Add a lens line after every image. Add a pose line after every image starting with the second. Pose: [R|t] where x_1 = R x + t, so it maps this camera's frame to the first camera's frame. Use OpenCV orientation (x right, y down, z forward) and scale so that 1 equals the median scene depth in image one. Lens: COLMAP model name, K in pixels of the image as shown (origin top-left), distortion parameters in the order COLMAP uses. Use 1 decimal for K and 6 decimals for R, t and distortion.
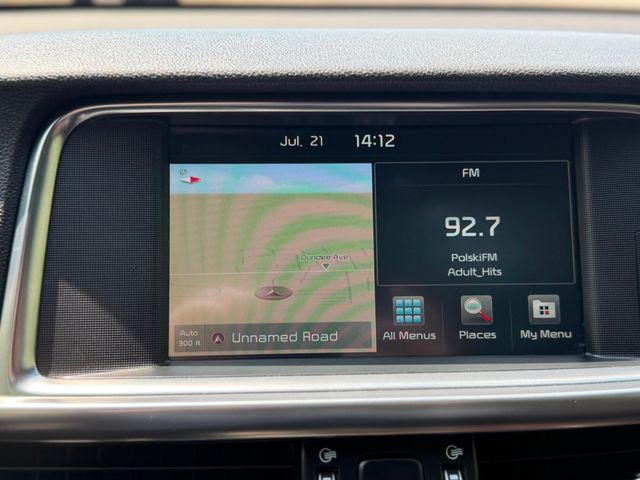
lens RADIAL K [[744.6, 0, 320.0], [0, 744.6, 240.0], [0, 0, 1]] dist [0.196668, -0.684386]
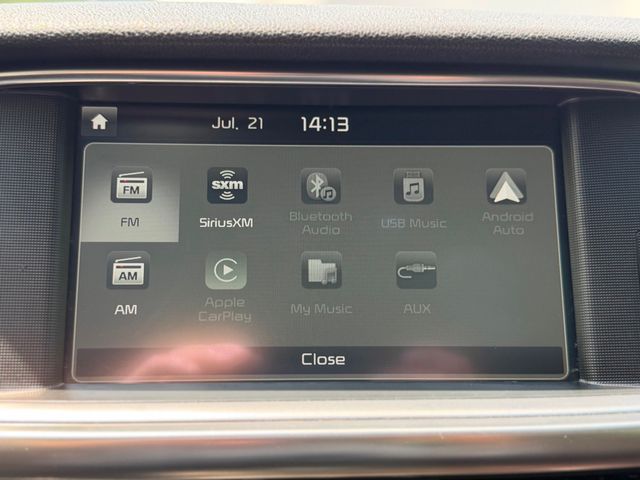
lens RADIAL K [[744.6, 0, 320.0], [0, 744.6, 240.0], [0, 0, 1]] dist [0.196668, -0.684386]
pose [[0.999938, 0.008092, -0.007657, 0.083137], [-0.008682, 0.996720, -0.080455, 0.072415], [0.006981, 0.080516, 0.996729, 0.186635]]
